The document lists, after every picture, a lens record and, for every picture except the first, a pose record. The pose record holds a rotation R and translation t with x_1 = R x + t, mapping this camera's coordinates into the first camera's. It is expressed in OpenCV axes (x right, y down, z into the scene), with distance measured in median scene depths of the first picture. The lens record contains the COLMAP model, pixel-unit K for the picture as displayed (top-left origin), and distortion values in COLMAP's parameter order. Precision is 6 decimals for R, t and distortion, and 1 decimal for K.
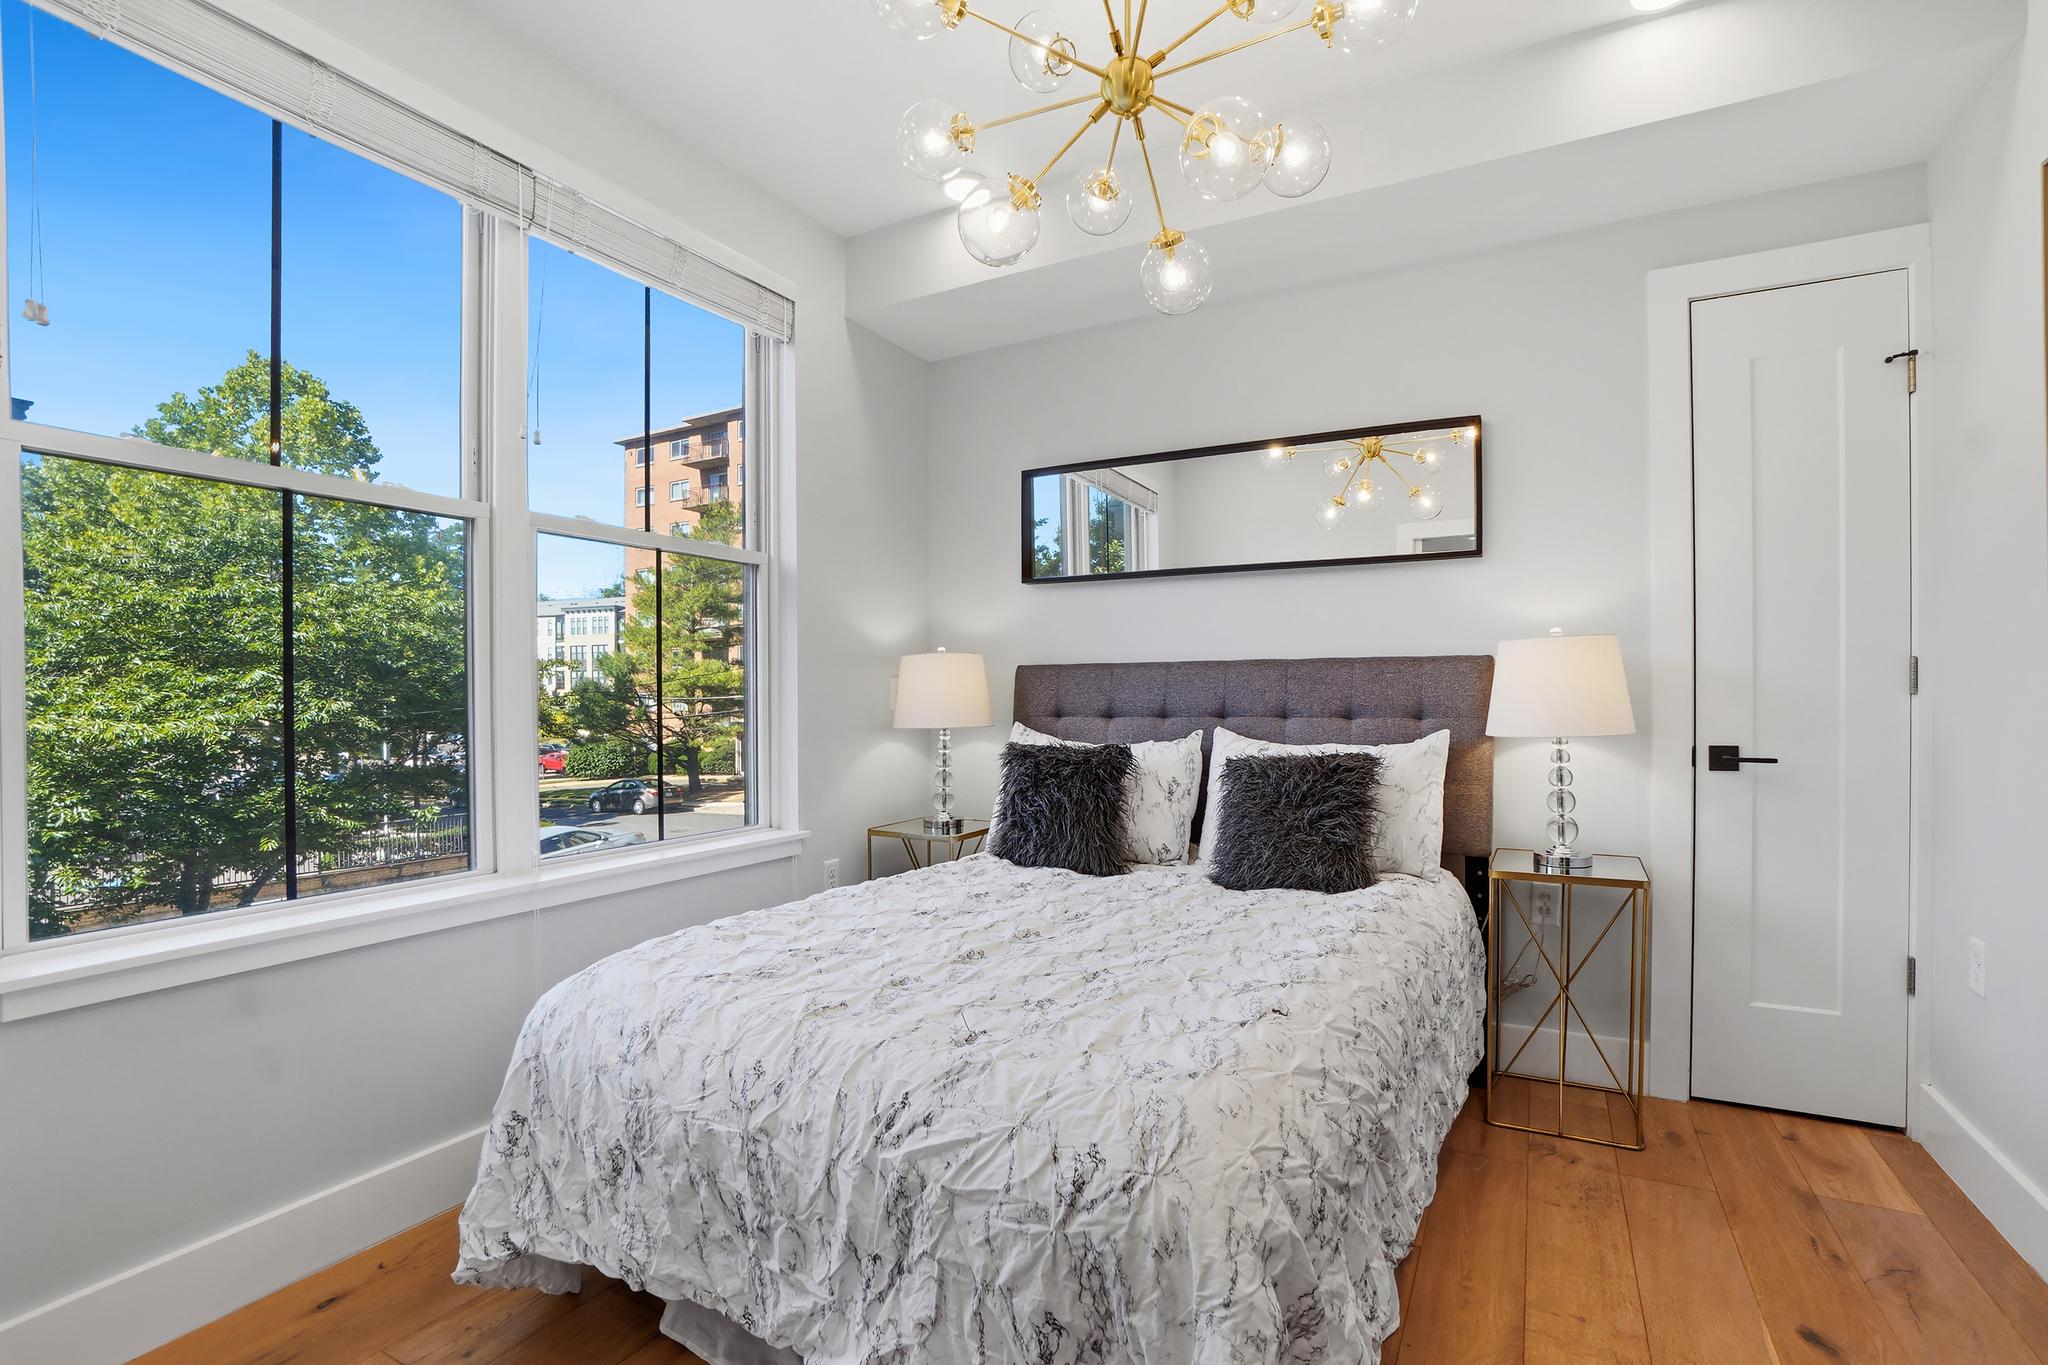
lens RADIAL K [[927.2, 0, 1009.8], [0, 927.2, 672.2], [0, 0, 1]] dist [-0.057458, 0.020478]
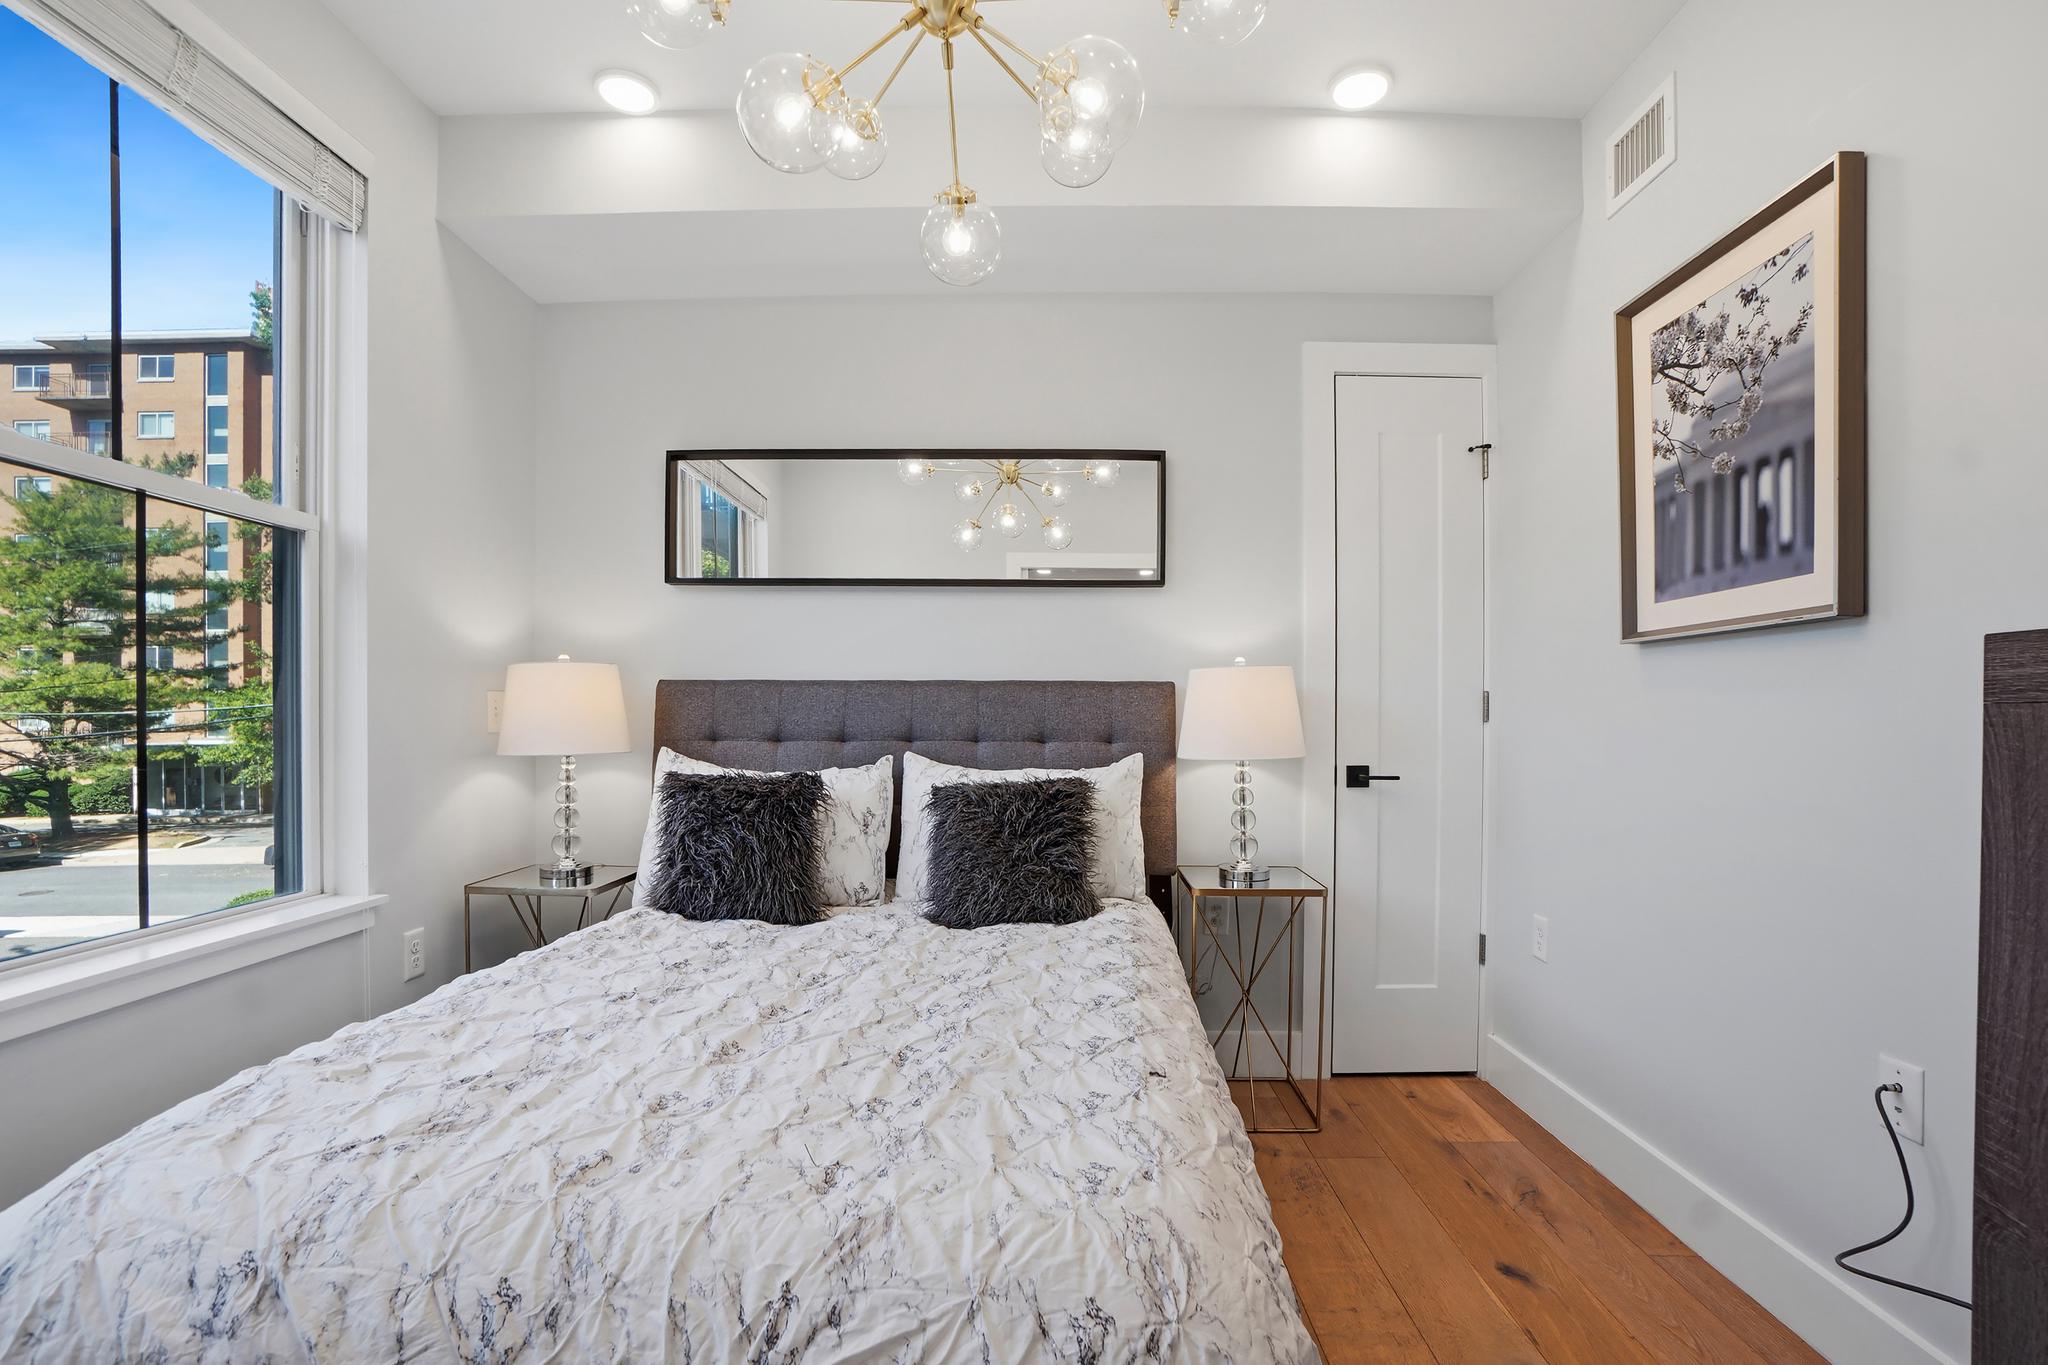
lens RADIAL K [[927.2, 0, 984.8], [0, 927.2, 703.0], [0, 0, 1]] dist [-0.057458, 0.020478]
pose [[0.887628, 0.015075, 0.460314, -0.171802], [-0.019973, 0.999784, 0.005771, 0.004653], [-0.460128, -0.014317, 0.887737, 0.180934]]
